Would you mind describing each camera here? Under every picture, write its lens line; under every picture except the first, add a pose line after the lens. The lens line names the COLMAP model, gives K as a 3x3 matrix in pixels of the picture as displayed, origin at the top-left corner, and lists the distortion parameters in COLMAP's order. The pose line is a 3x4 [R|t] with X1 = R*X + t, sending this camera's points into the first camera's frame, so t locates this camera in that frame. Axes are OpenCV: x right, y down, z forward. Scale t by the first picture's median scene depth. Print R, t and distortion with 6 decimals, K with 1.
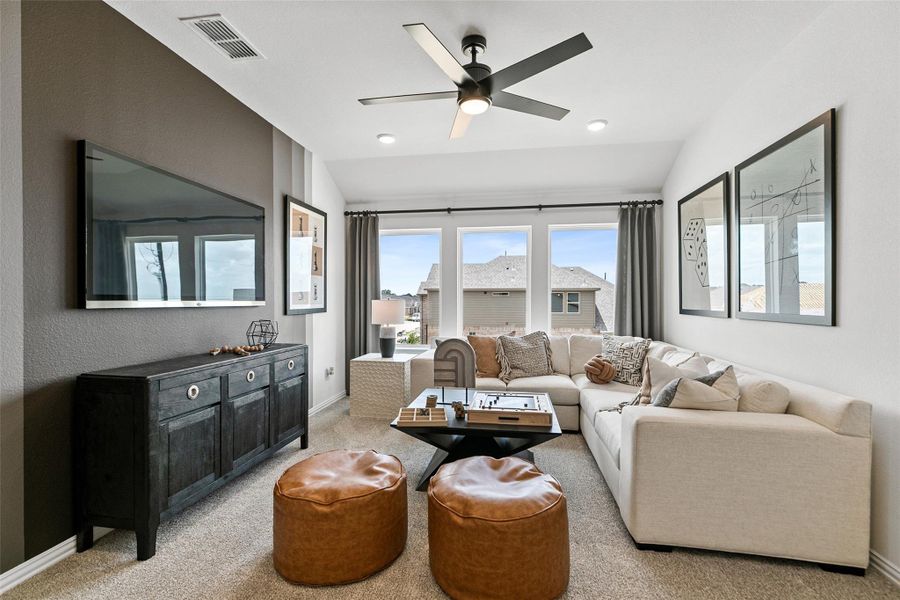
lens RADIAL K [[399.6, 0, 451.0], [0, 399.6, 301.8], [0, 0, 1]] dist [0.003899, -0.000090]
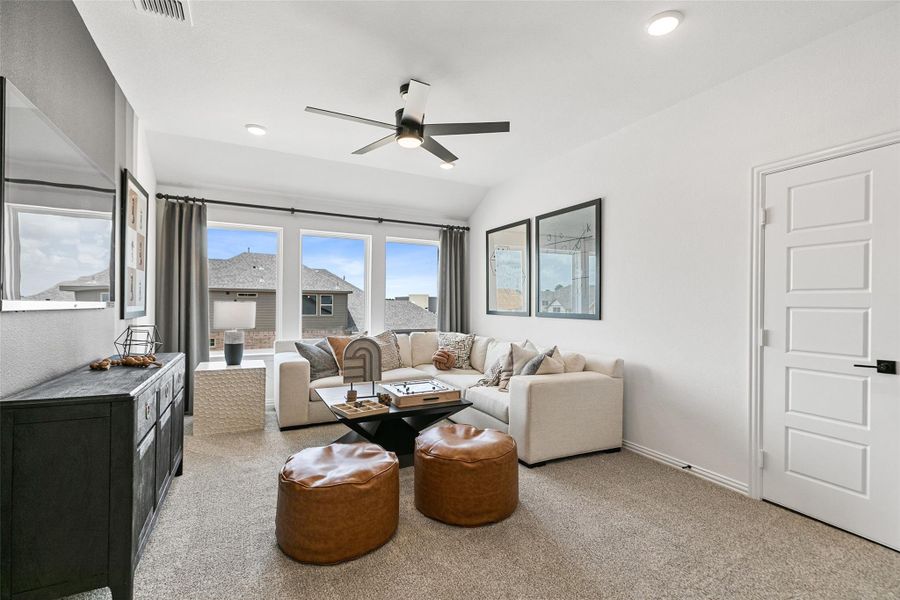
lens RADIAL K [[399.6, 0, 452.5], [0, 399.6, 301.1], [0, 0, 1]] dist [0.003899, -0.000090]
pose [[0.809823, 0.011443, 0.586563, -0.434718], [-0.006960, 0.999927, -0.009898, -0.000358], [-0.586633, 0.003933, 0.809843, -0.038462]]
